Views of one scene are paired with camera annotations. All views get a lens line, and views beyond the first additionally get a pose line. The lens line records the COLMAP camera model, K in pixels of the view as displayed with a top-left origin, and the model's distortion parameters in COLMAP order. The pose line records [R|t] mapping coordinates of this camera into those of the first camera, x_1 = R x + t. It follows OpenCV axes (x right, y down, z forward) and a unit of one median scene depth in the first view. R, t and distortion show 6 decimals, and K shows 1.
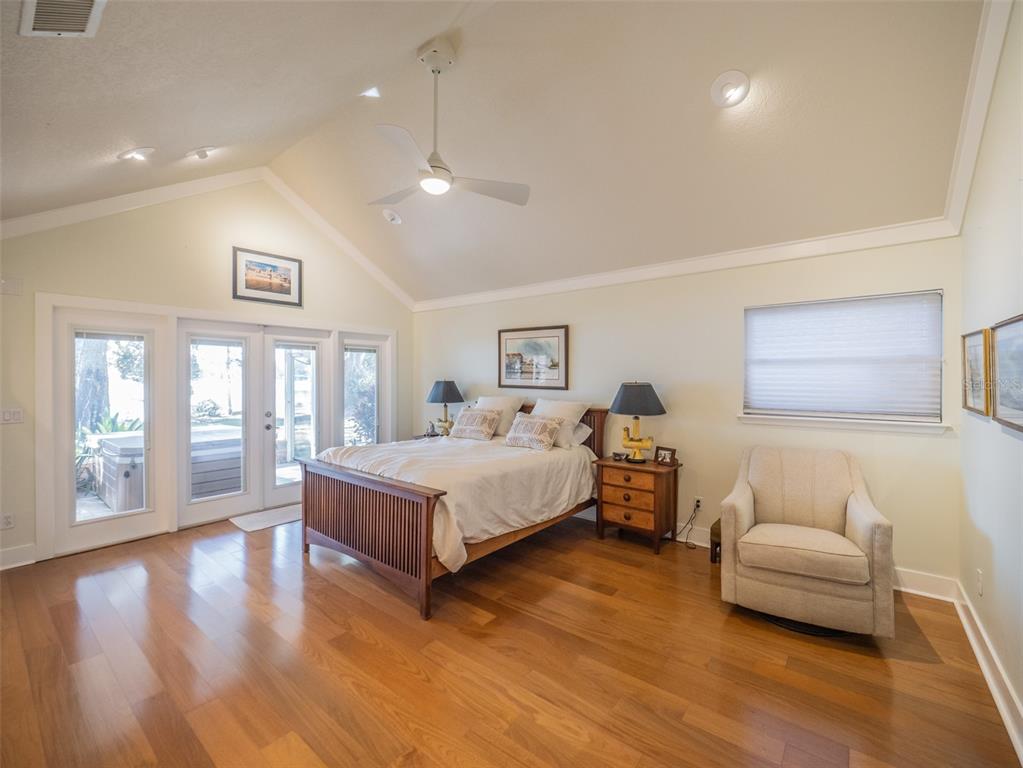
lens RADIAL K [[427.9, 0, 517.5], [0, 427.9, 387.4], [0, 0, 1]] dist [-0.003138, -0.000094]
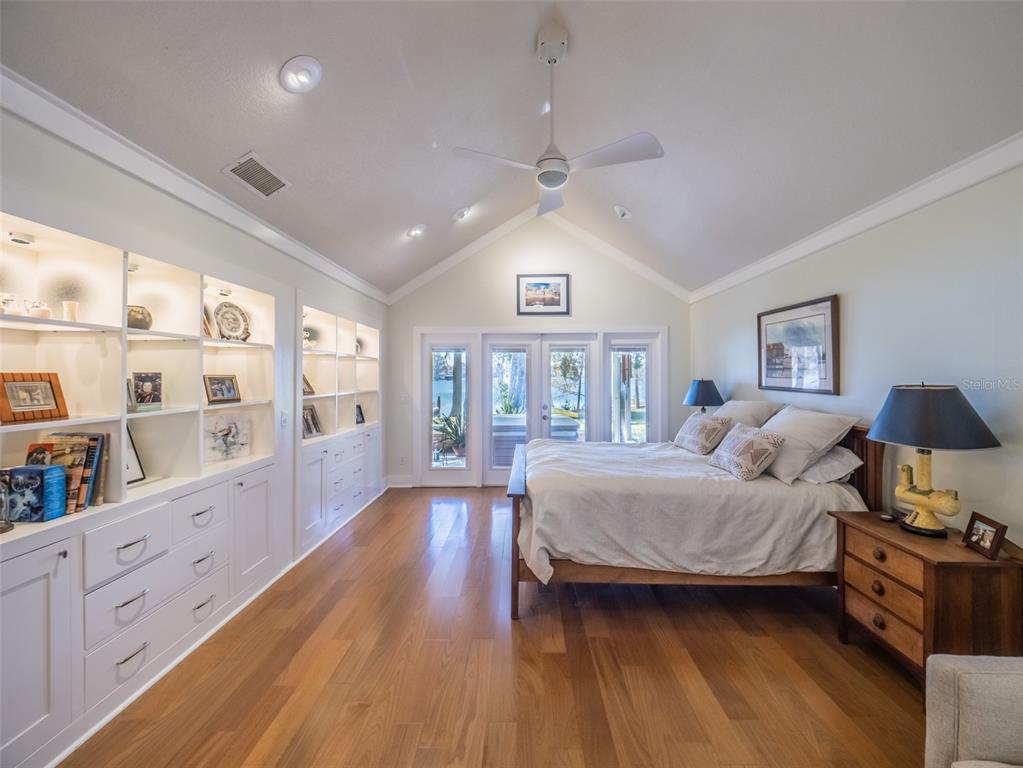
lens RADIAL K [[414.2, 0, 511.5], [0, 414.2, 384.0], [0, 0, 1]] dist [-0.000375, -0.011302]
pose [[0.603296, 0.012935, -0.797412, 0.439026], [-0.016555, 0.999856, 0.003694, -0.007187], [0.797345, 0.010973, 0.603424, 0.322661]]
